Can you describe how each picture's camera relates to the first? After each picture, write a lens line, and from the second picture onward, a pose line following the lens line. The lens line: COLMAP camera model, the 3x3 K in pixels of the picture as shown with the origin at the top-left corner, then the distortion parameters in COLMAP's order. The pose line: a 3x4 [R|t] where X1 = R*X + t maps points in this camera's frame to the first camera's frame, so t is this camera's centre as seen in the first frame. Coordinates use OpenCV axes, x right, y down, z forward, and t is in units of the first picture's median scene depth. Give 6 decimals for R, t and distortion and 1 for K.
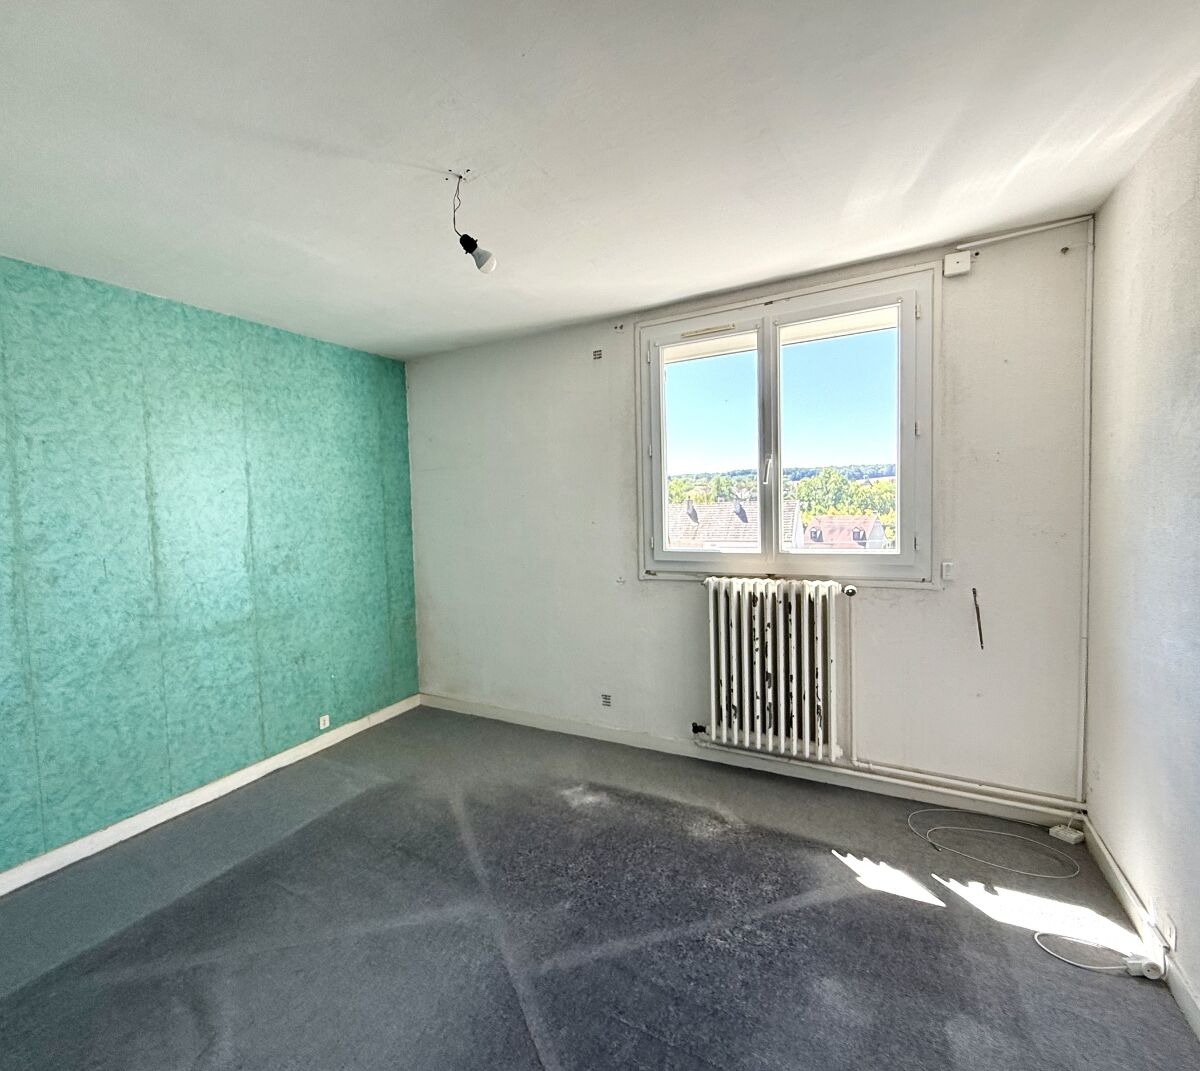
lens RADIAL K [[545.8, 0, 600.0], [0, 545.8, 535.5], [0, 0, 1]] dist [-0.000383, -0.000116]
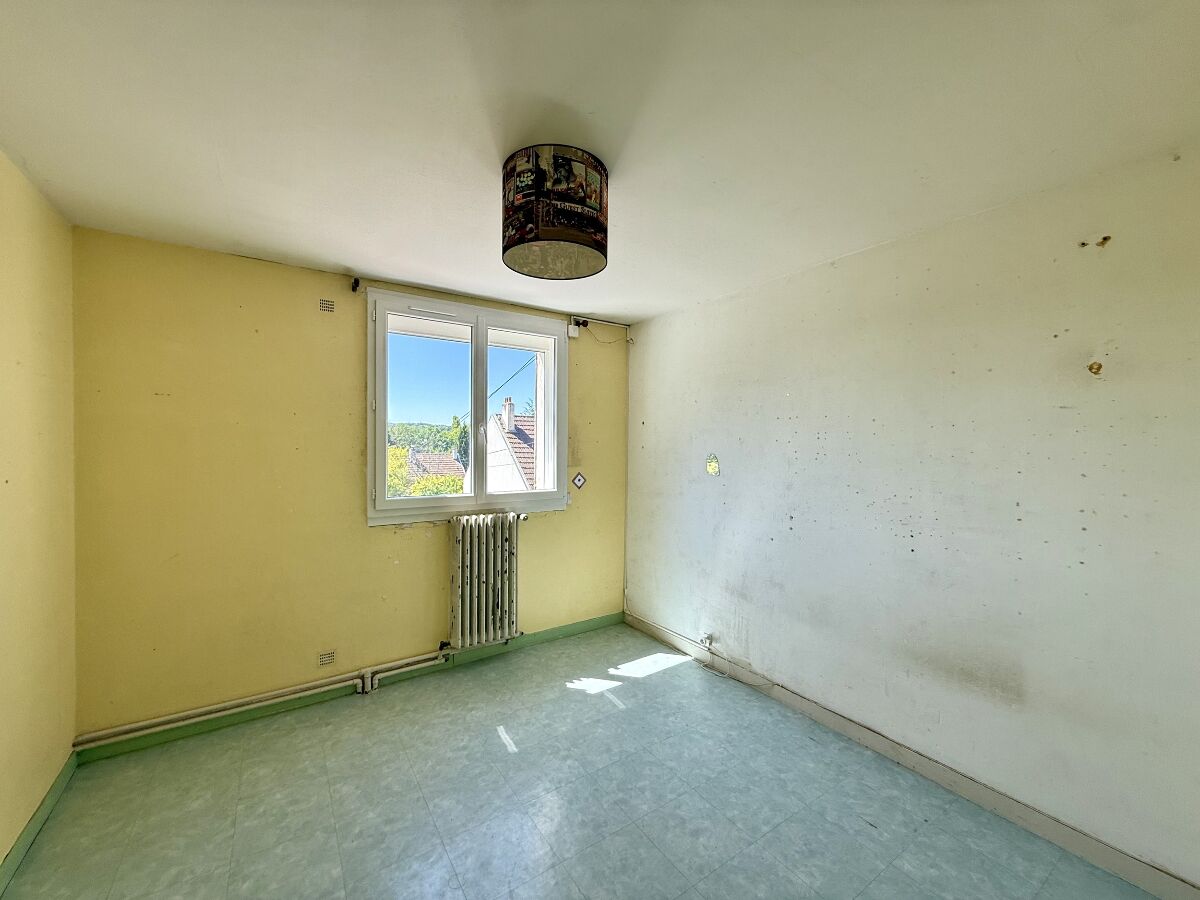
lens RADIAL K [[479.9, 0, 600.0], [0, 479.9, 450.0], [0, 0, 1]] dist [-0.000026, 0.000436]
pose [[0.494513, 0.020900, 0.868919, -0.544421], [0.033142, 0.998530, -0.042879, -0.015051], [-0.868538, 0.050002, 0.493093, 0.158376]]
